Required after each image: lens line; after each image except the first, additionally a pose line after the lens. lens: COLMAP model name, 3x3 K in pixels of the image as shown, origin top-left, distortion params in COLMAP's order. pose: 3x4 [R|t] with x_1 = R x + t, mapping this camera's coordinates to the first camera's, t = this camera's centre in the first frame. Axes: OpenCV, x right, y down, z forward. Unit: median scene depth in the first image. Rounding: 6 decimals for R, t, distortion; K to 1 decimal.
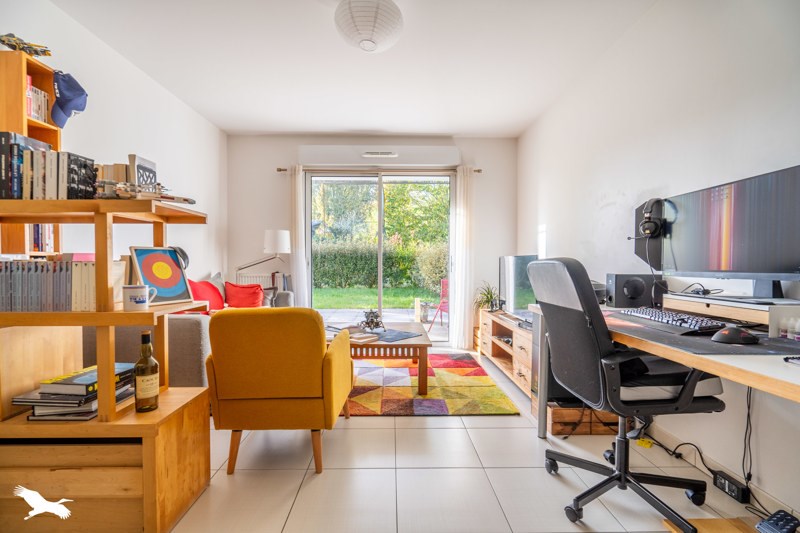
lens RADIAL K [[376.7, 0, 391.5], [0, 376.7, 266.3], [0, 0, 1]] dist [-0.002283, -0.000349]
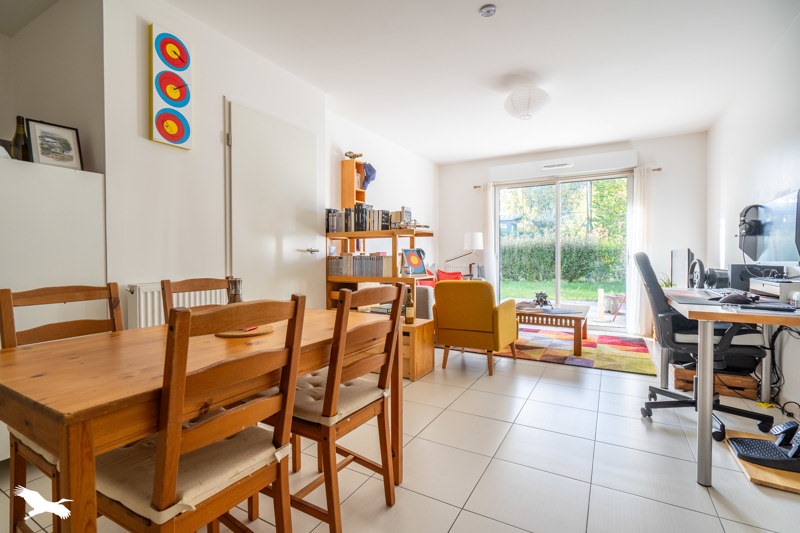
lens RADIAL K [[376.7, 0, 391.5], [0, 376.7, 266.3], [0, 0, 1]] dist [-0.002283, -0.000349]
pose [[0.866200, 0.008829, -0.499620, 0.254870], [-0.001278, 0.999880, 0.015452, 0.010657], [0.499696, -0.012746, 0.866107, -0.684113]]
